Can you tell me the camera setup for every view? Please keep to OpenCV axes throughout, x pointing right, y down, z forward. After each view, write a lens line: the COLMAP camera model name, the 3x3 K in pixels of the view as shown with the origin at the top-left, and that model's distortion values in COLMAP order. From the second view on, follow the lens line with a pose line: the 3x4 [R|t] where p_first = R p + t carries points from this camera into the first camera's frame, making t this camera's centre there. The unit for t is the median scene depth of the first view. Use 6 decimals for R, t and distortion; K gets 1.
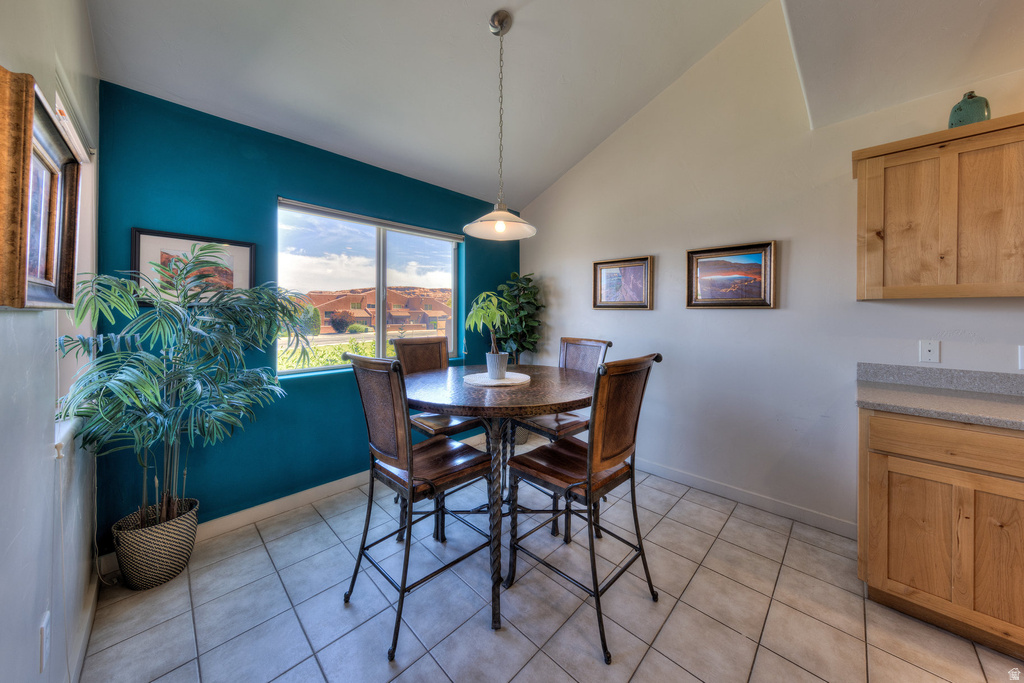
lens RADIAL K [[347.4, 0, 522.5], [0, 347.4, 314.6], [0, 0, 1]] dist [0.010915, -0.000012]
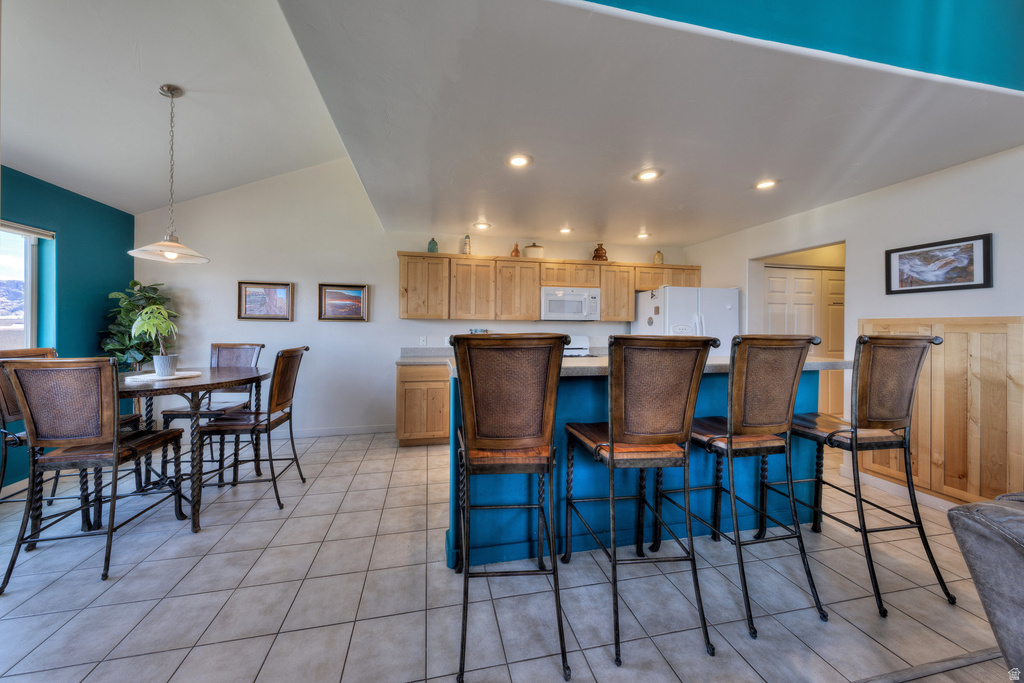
lens RADIAL K [[328.1, 0, 494.5], [0, 328.1, 324.1], [0, 0, 1]] dist [0.000815, 0.000062]
pose [[0.568775, 0.009152, 0.822442, -0.321972], [-0.002270, 0.999952, -0.009558, 0.009806], [-0.822490, 0.003570, 0.568769, -0.536812]]
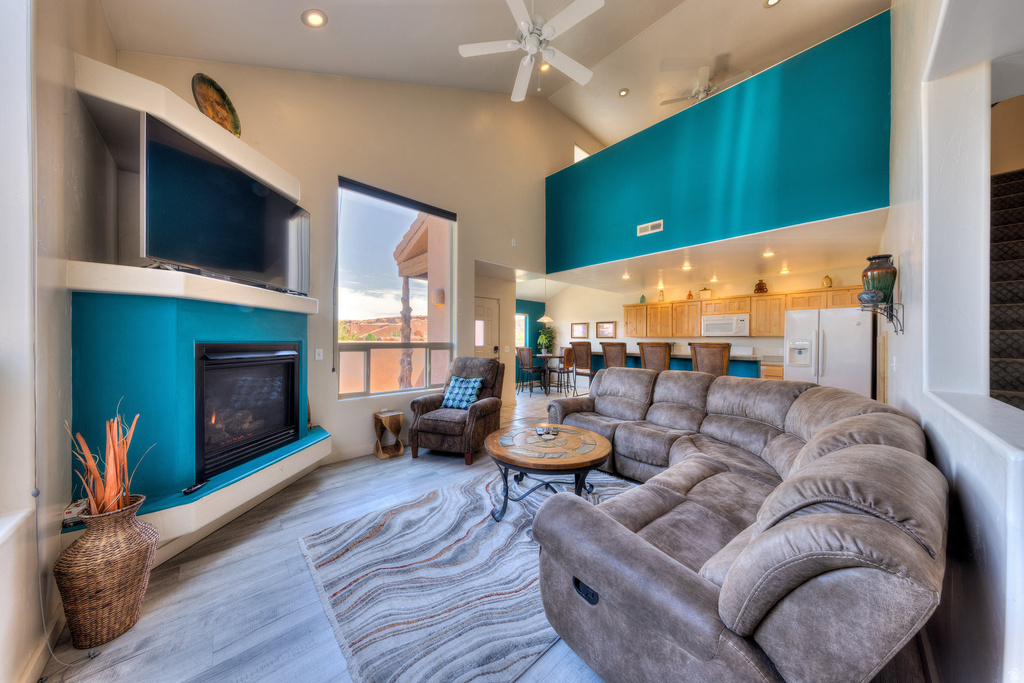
lens RADIAL K [[318.4, 0, 513.4], [0, 318.4, 340.5], [0, 0, 1]] dist [0.000480, -0.000013]
pose [[0.998539, 0.004108, -0.053888, -0.220671], [-0.004347, 0.999981, -0.004322, 0.021954], [0.053870, 0.004550, 0.998538, -2.635543]]
